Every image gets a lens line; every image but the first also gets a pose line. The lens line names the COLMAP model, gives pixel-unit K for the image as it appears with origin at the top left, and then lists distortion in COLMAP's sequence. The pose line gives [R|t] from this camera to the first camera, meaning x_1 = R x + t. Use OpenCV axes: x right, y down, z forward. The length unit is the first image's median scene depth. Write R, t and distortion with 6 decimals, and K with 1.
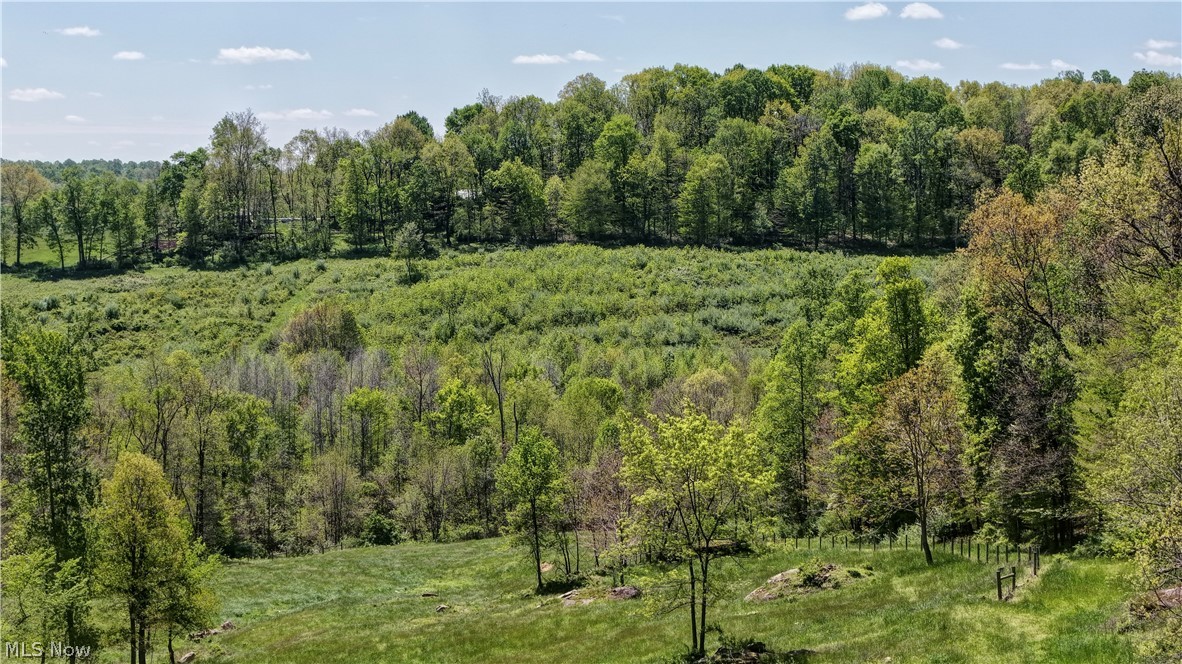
lens RADIAL K [[2488.2, 0, 595.6], [0, 2488.2, 324.9], [0, 0, 1]] dist [-0.111260, 0.000000]
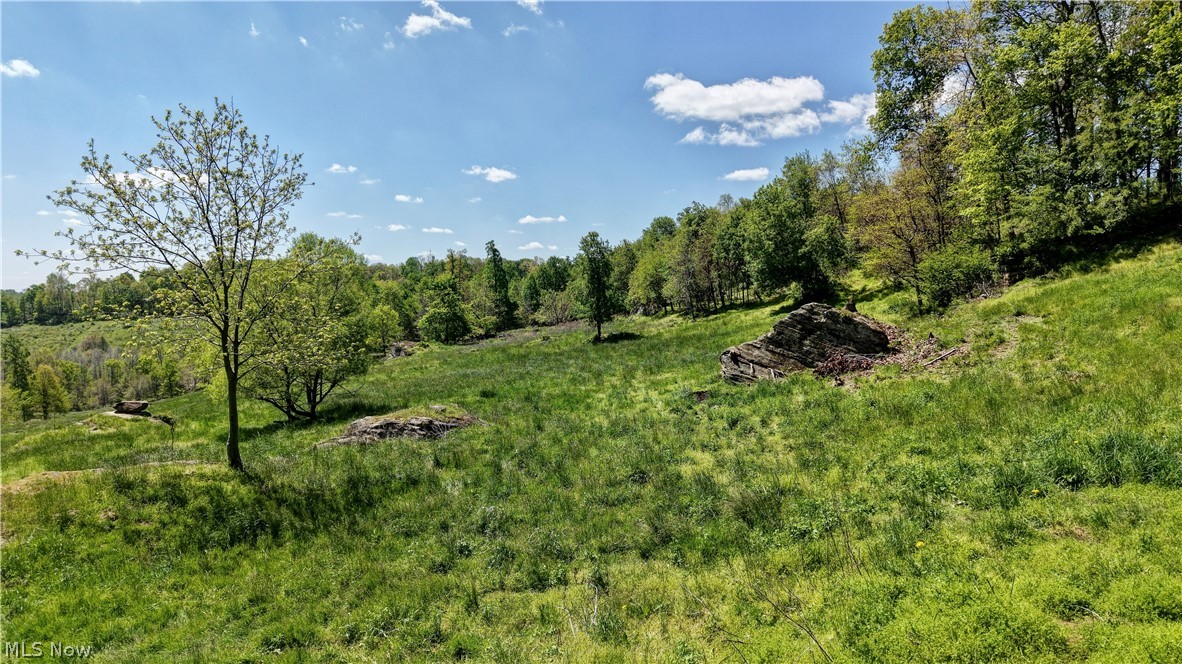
lens RADIAL K [[783.7, 0, 591.3], [0, 783.7, 331.7], [0, 0, 1]] dist [0.029569, -0.037115]
pose [[0.896060, -0.021335, 0.443420, 0.006334], [0.027526, 0.999593, -0.007531, 0.010063], [-0.443079, 0.018954, 0.896282, -0.115143]]
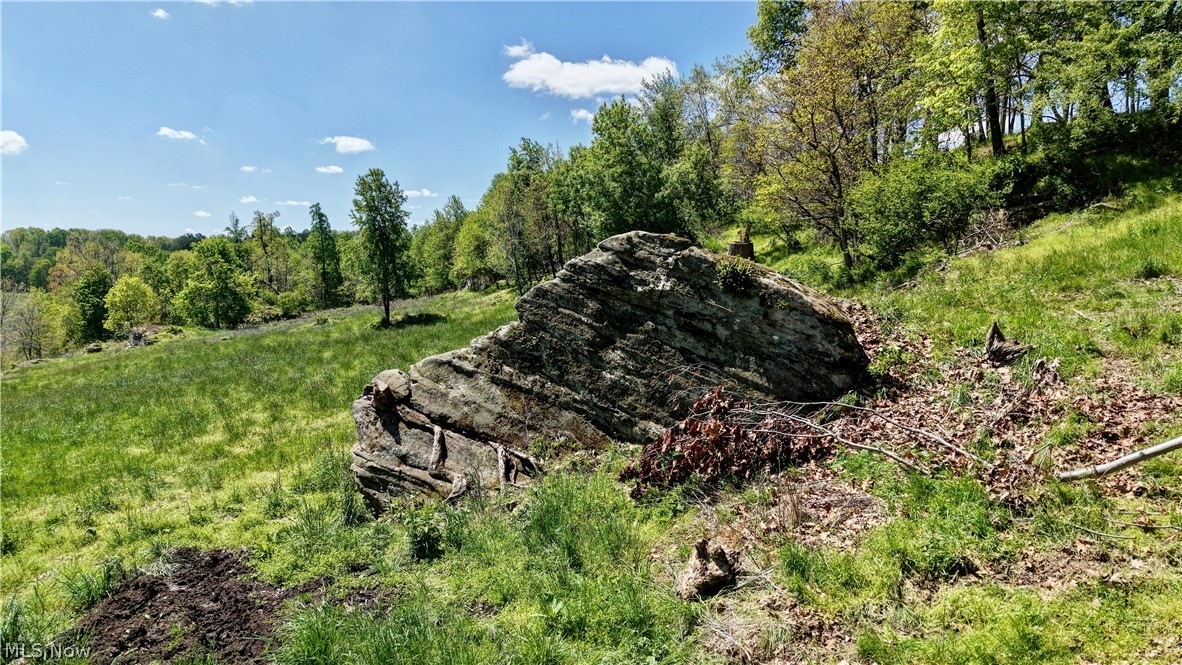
lens RADIAL K [[783.7, 0, 597.8], [0, 783.7, 324.9], [0, 0, 1]] dist [0.029569, -0.037115]
pose [[0.812649, -0.033445, 0.581793, 0.036302], [0.029895, 0.999430, 0.015696, 0.009820], [-0.581986, 0.004638, 0.813186, -0.083827]]
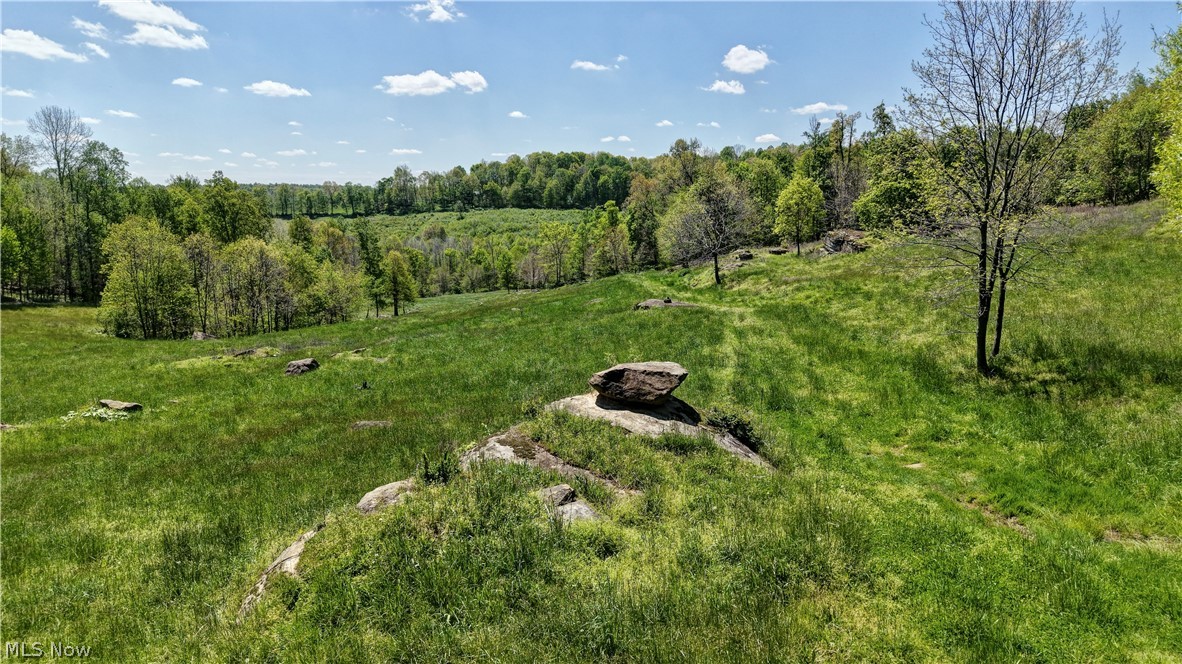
lens RADIAL K [[783.7, 0, 606.4], [0, 783.7, 351.3], [0, 0, 1]] dist [0.029569, -0.037115]
pose [[0.993515, -0.018704, 0.112150, -0.004264], [0.003046, 0.990402, 0.138186, 0.011660], [-0.113658, -0.136948, 0.984036, -0.042596]]
